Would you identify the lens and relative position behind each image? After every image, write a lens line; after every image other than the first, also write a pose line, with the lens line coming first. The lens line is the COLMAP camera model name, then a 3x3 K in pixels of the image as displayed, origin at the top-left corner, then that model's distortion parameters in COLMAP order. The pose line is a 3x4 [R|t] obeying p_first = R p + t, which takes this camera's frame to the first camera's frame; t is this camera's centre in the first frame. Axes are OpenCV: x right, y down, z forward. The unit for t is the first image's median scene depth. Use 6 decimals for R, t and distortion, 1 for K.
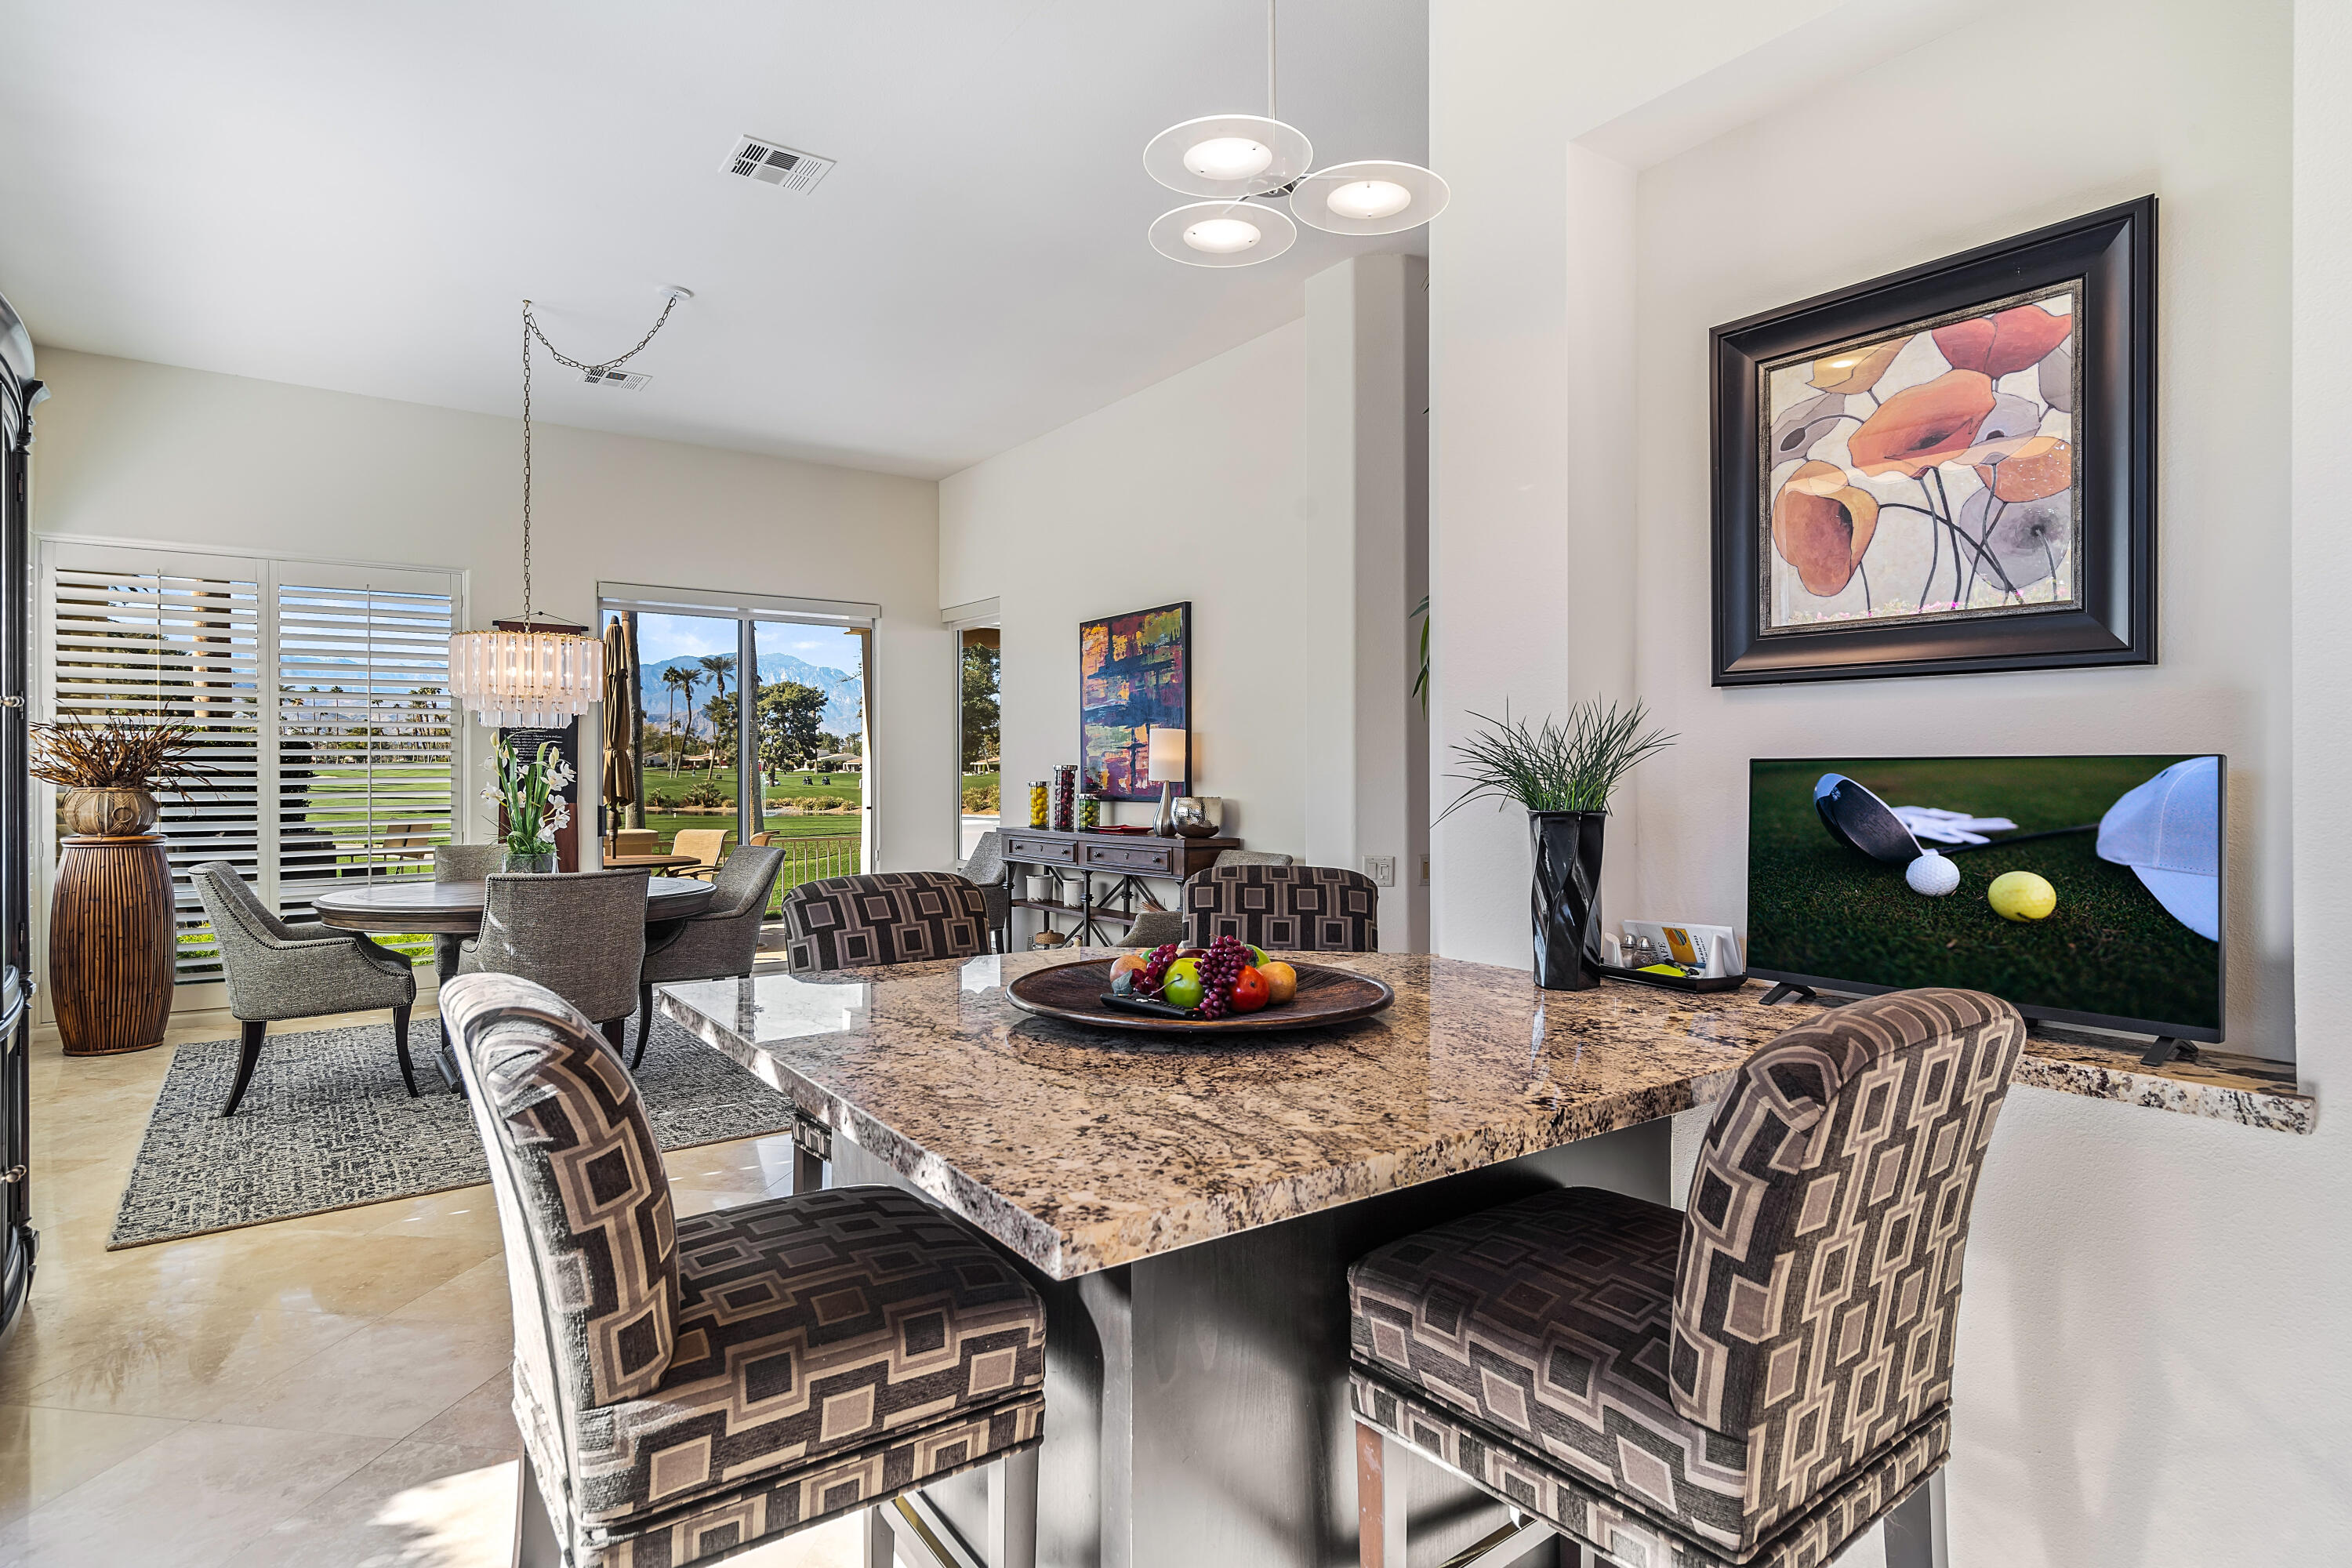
lens RADIAL K [[1223.5, 0, 1169.2], [0, 1223.5, 777.7], [0, 0, 1]] dist [-0.006667, -0.000525]
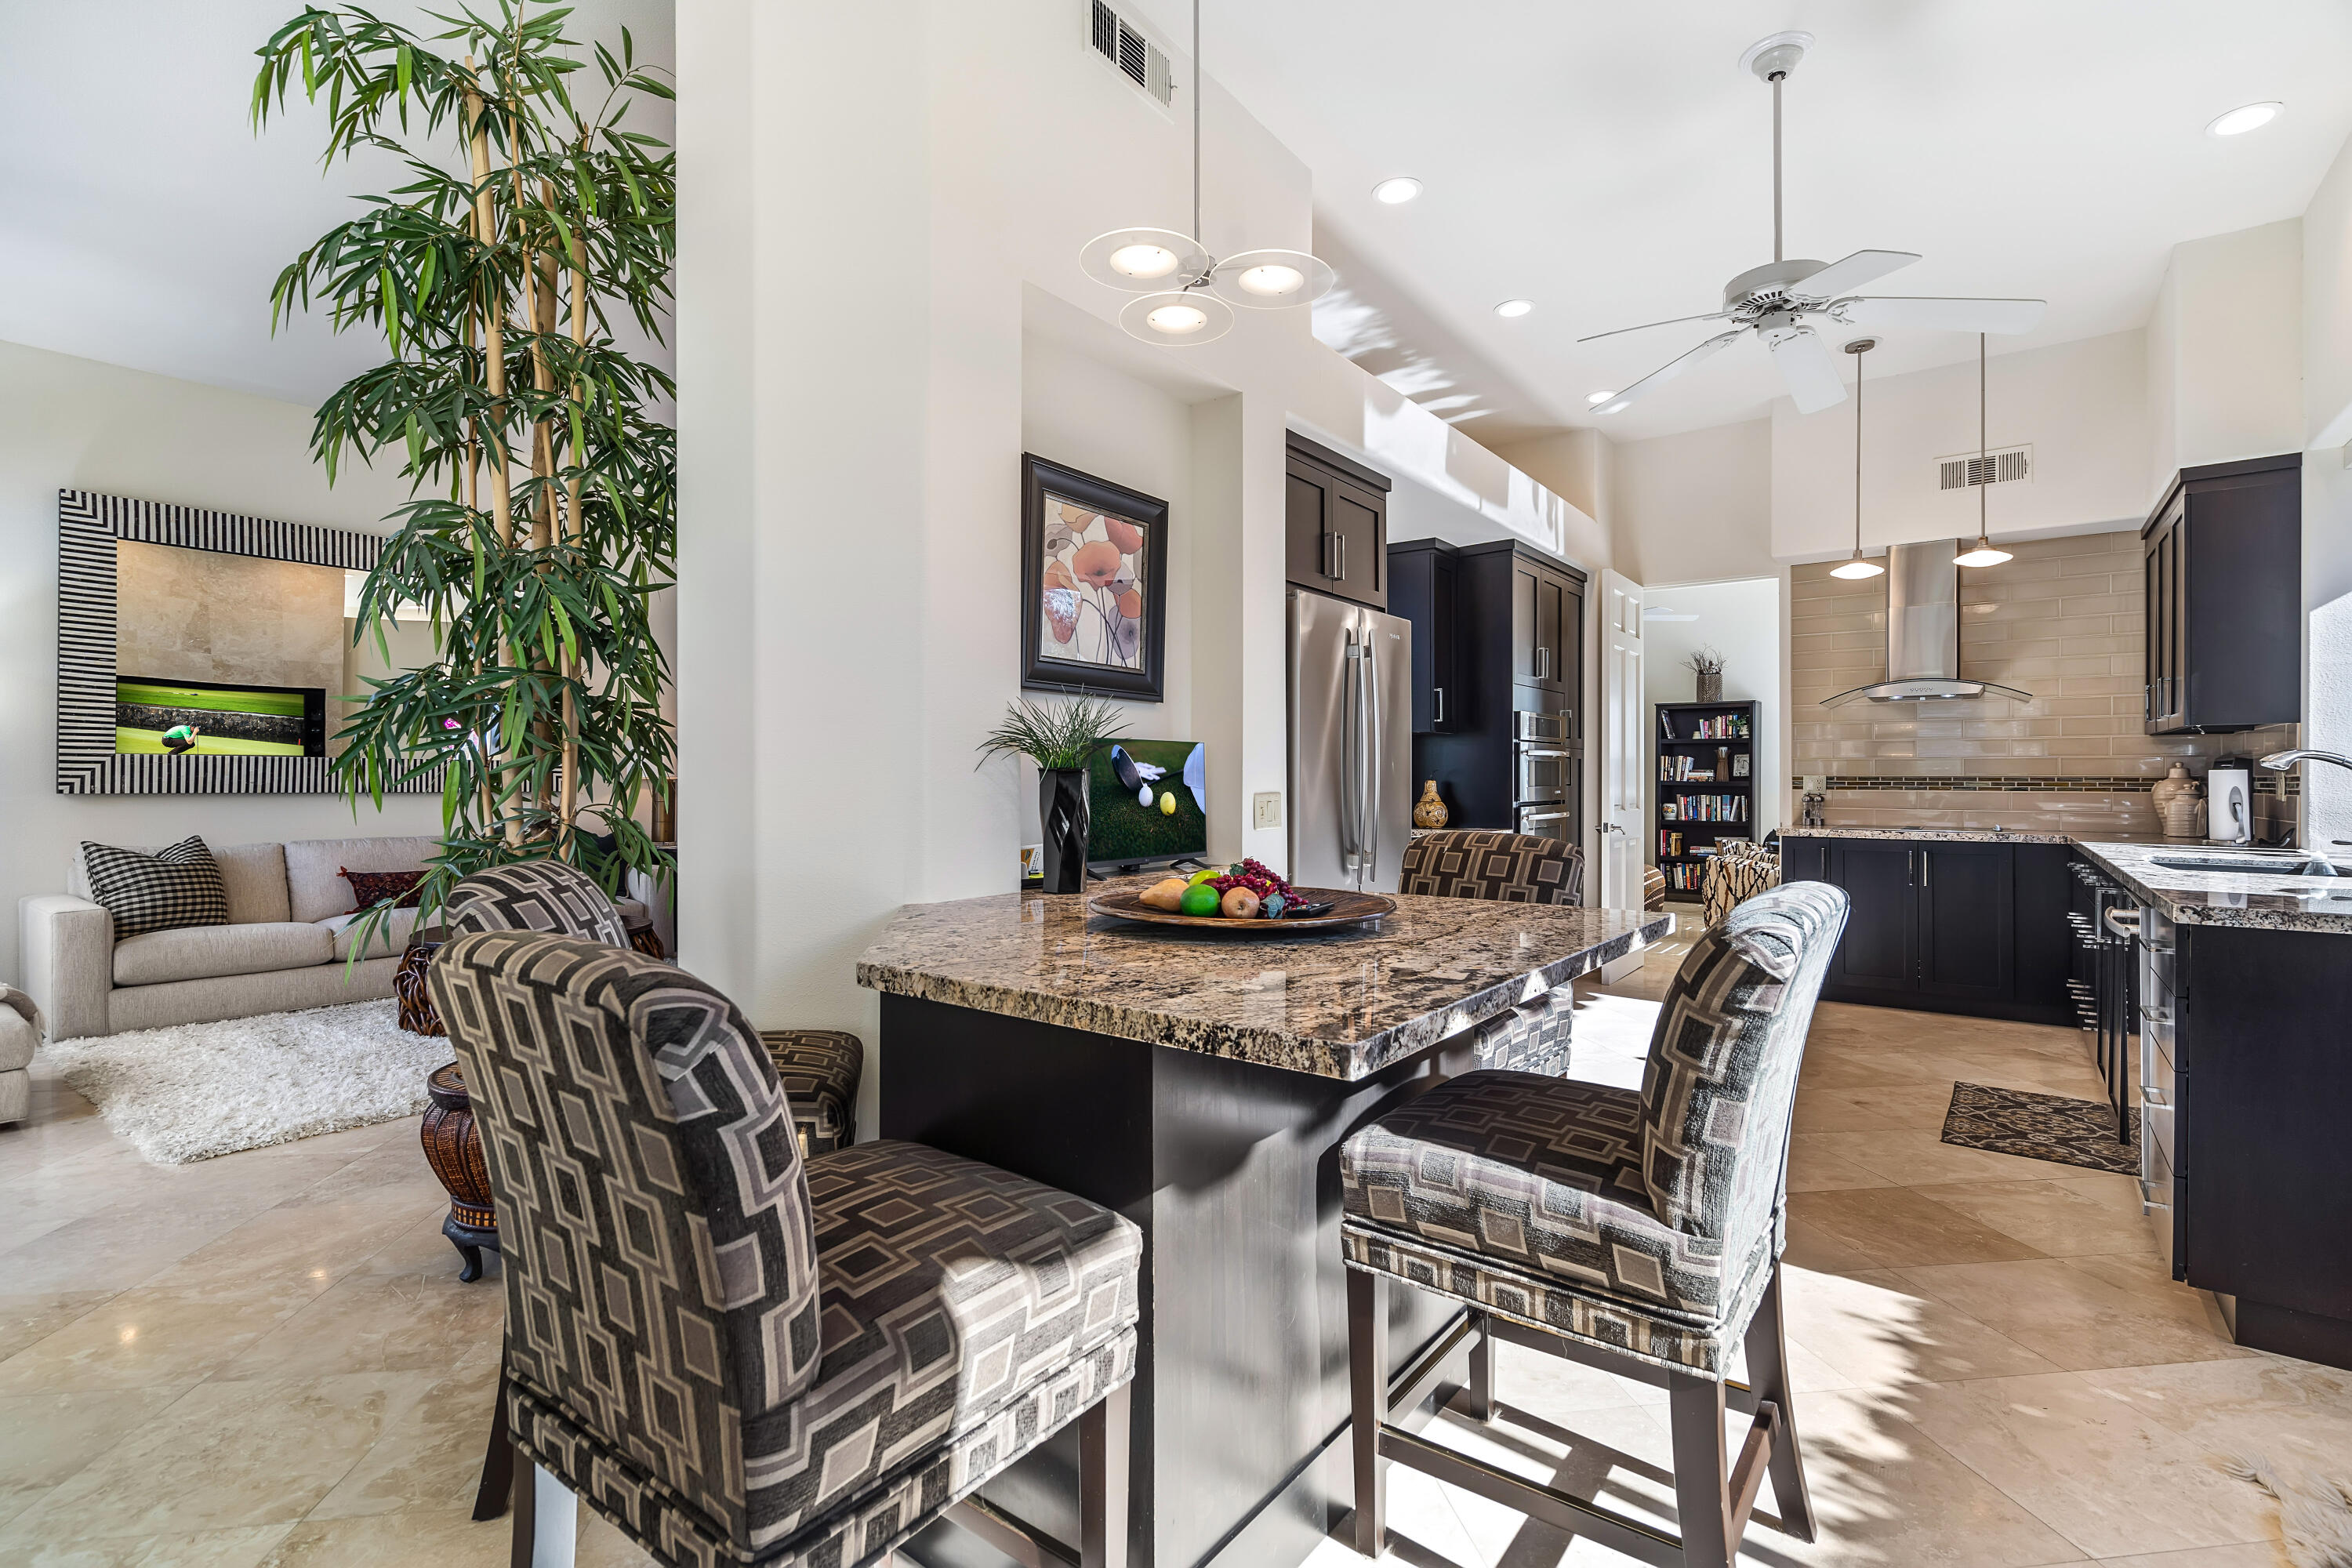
lens RADIAL K [[1045.1, 0, 1204.0], [0, 1045.1, 778.7], [0, 0, 1]] dist [-0.000308, 0.000515]
pose [[-0.313235, -0.002105, 0.949673, -1.096033], [-0.000070, 0.999998, 0.002194, 0.048565], [-0.949676, 0.000621, -0.313235, 1.510929]]
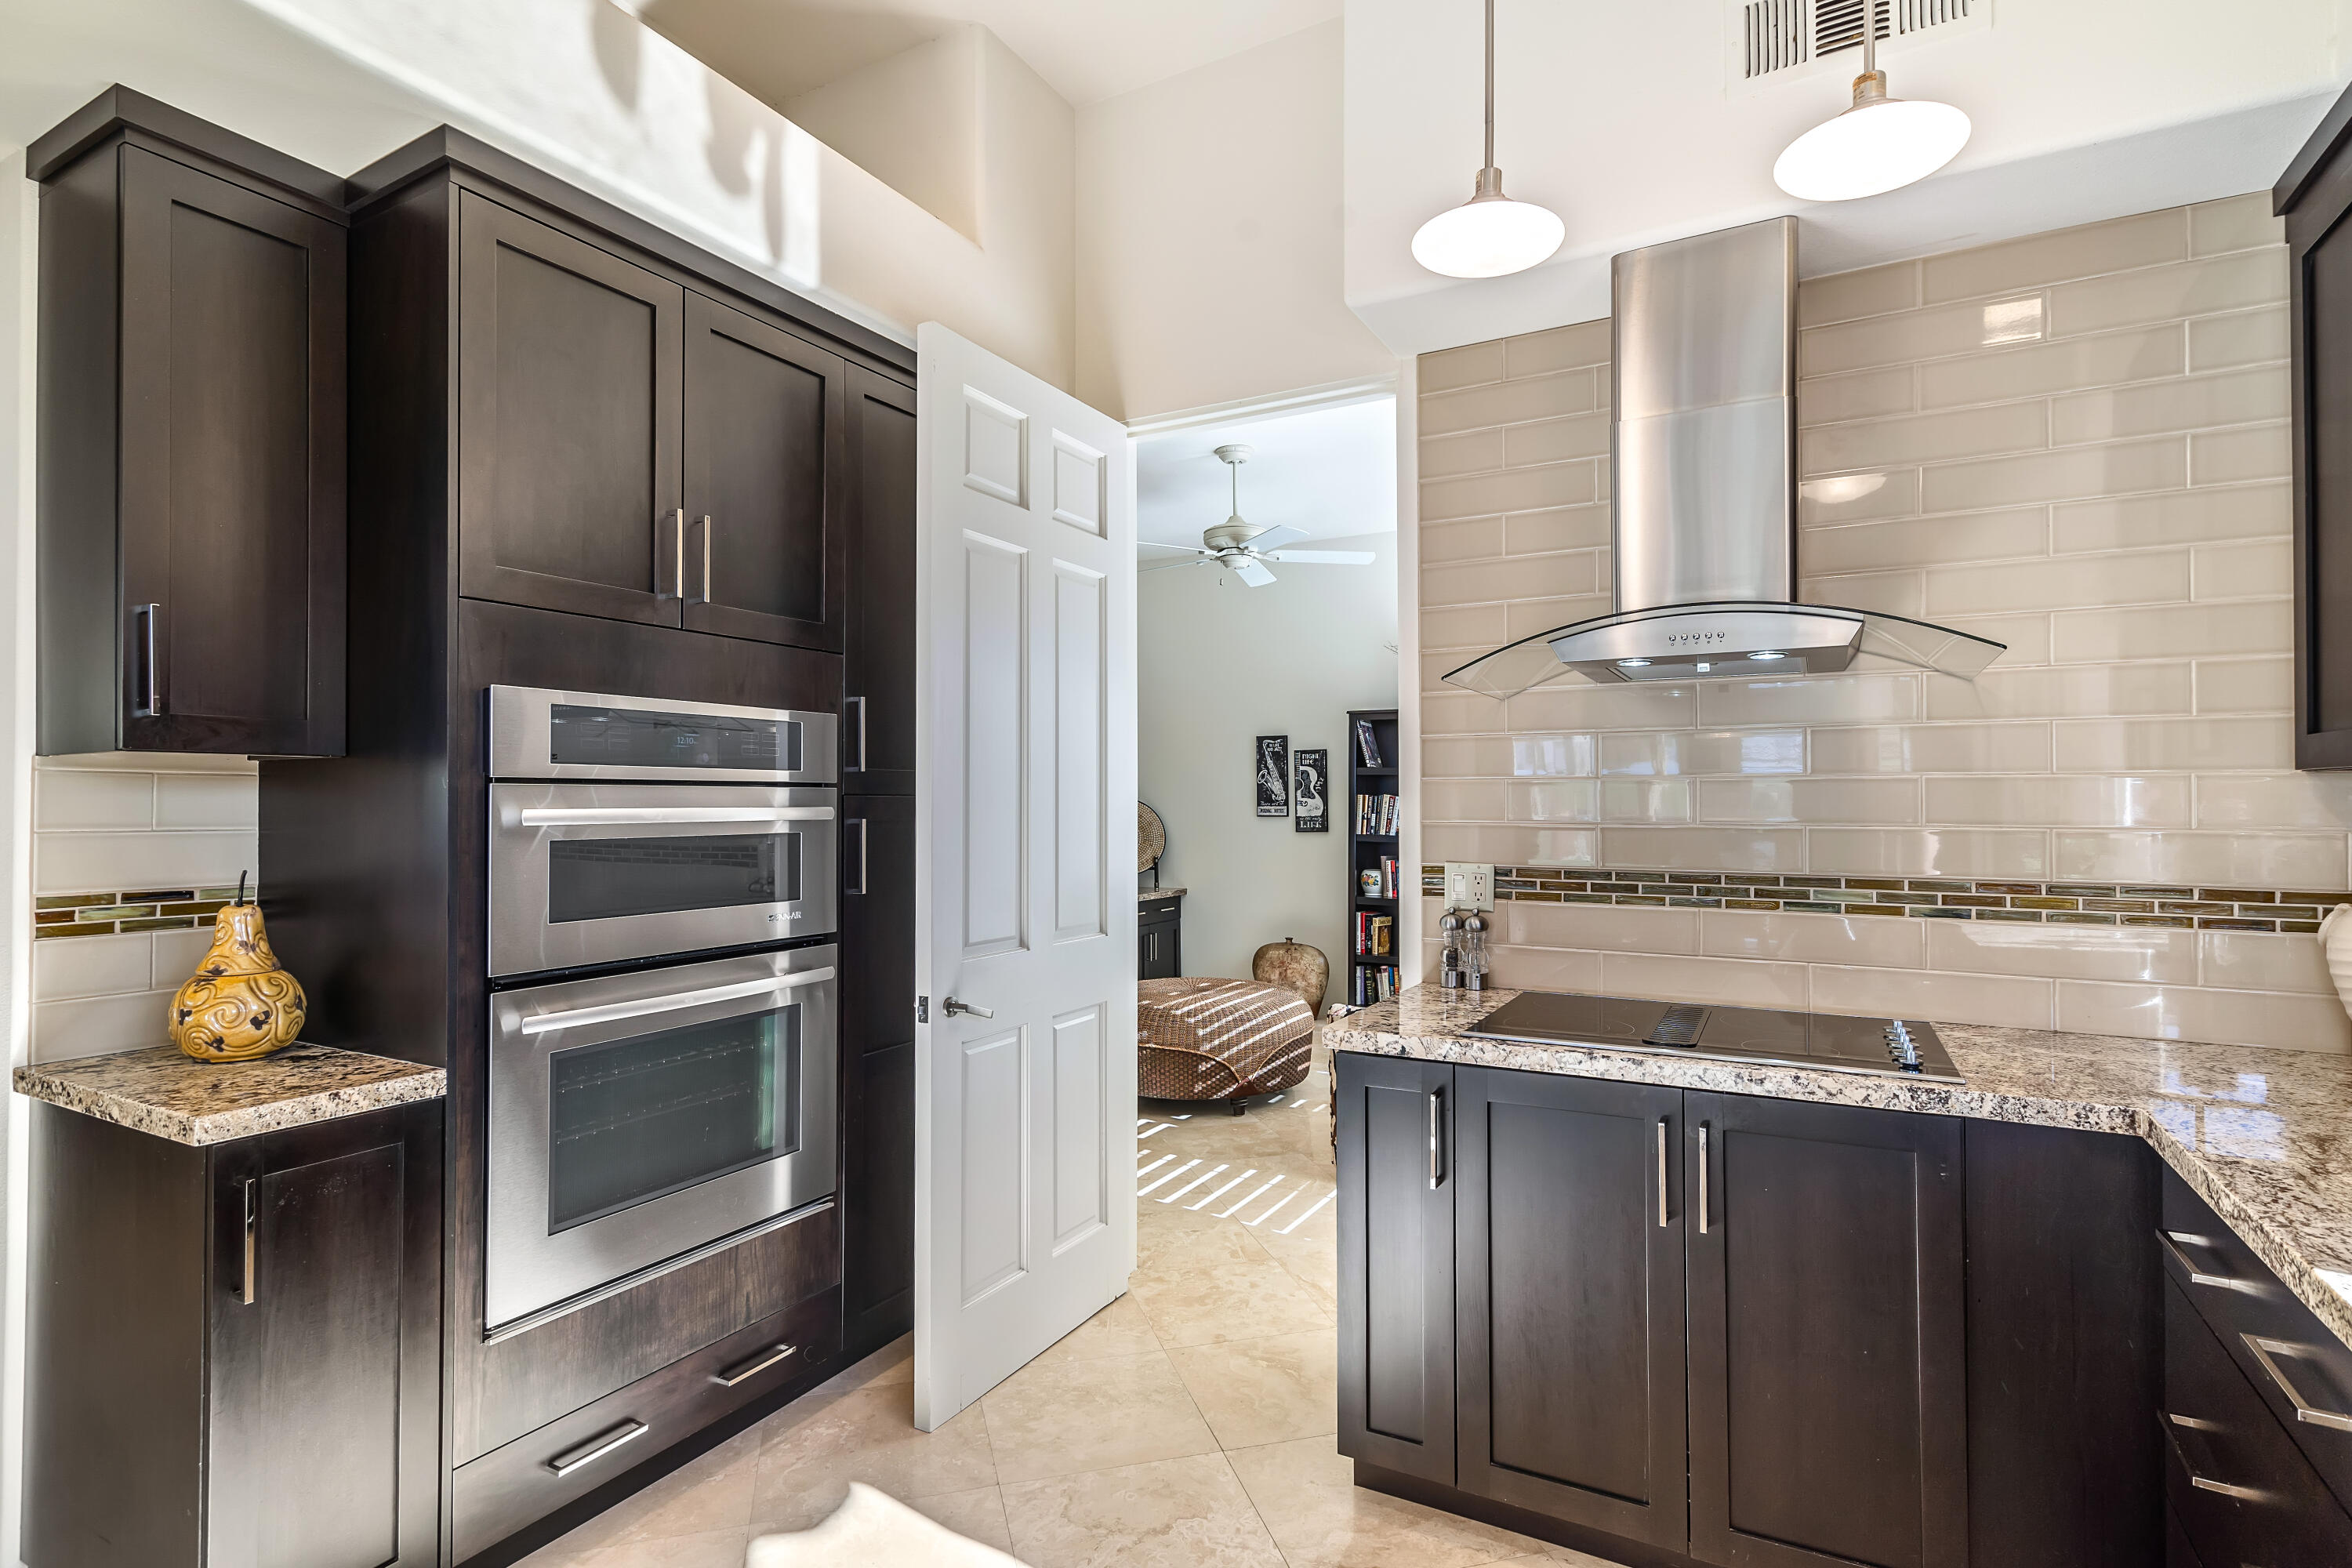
lens RADIAL K [[1151.1, 0, 1143.1], [0, 1151.1, 788.1], [0, 0, 1]] dist [0.001479, 0.001271]
pose [[-0.411992, 0.012156, 0.911106, 0.486401], [-0.000678, 0.999907, -0.013648, -0.045263], [-0.911187, -0.006241, -0.411945, -0.683279]]
